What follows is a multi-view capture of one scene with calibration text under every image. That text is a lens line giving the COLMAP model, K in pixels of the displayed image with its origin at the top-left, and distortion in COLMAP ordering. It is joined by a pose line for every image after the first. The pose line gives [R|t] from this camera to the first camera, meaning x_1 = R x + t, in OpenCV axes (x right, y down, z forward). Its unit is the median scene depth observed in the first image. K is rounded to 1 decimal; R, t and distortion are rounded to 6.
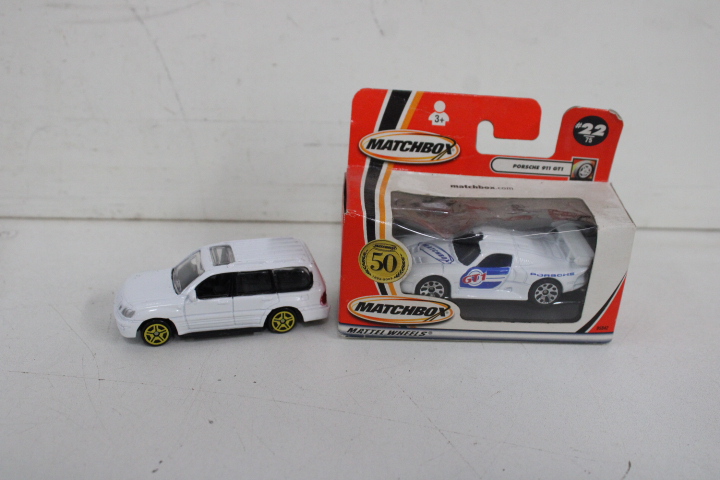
lens RADIAL K [[825.5, 0, 360.0], [0, 825.5, 240.0], [0, 0, 1]] dist [-0.089757, 0.087596]
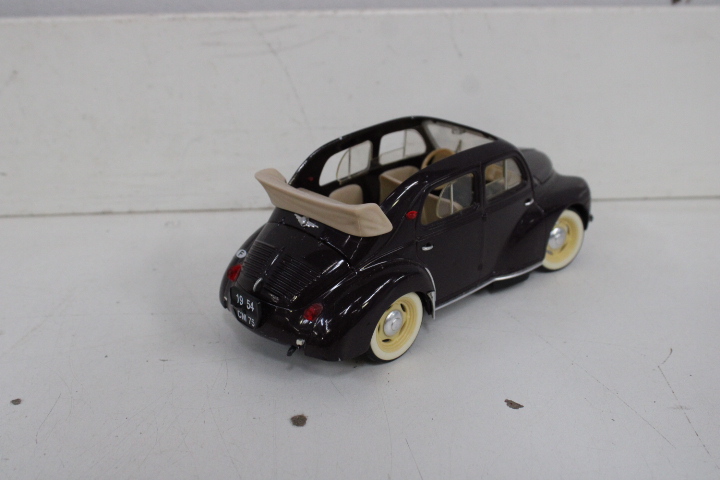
lens RADIAL K [[874.9, 0, 360.0], [0, 874.9, 240.0], [0, 0, 1]] dist [-0.099931, 0.137478]
pose [[0.998995, -0.044468, 0.005530, -0.148487], [0.044501, 0.998991, -0.006000, 0.039538], [-0.005257, 0.006240, 0.999967, -0.361718]]
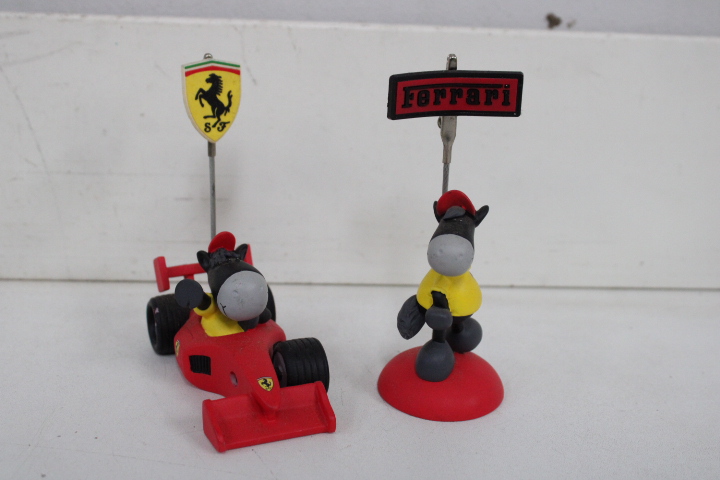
lens RADIAL K [[990.0, 0, 360.0], [0, 990.0, 240.0], [0, 0, 1]] dist [-0.036629, -0.006839]
pose [[0.999039, -0.002314, 0.043773, 0.095823], [0.006279, 0.995863, -0.090646, 0.035729], [-0.043383, 0.090833, 0.994921, -0.133365]]
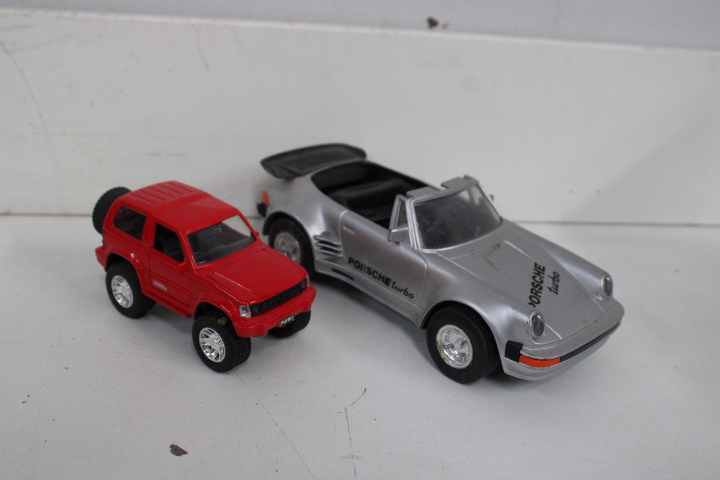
lens RADIAL K [[825.5, 0, 360.0], [0, 825.5, 240.0], [0, 0, 1]] dist [-0.089757, 0.087596]
pose [[0.989153, -0.004557, 0.146819, 0.070489], [0.000879, 0.999684, 0.025112, -0.017246], [-0.146887, -0.024710, 0.988845, -0.280384]]
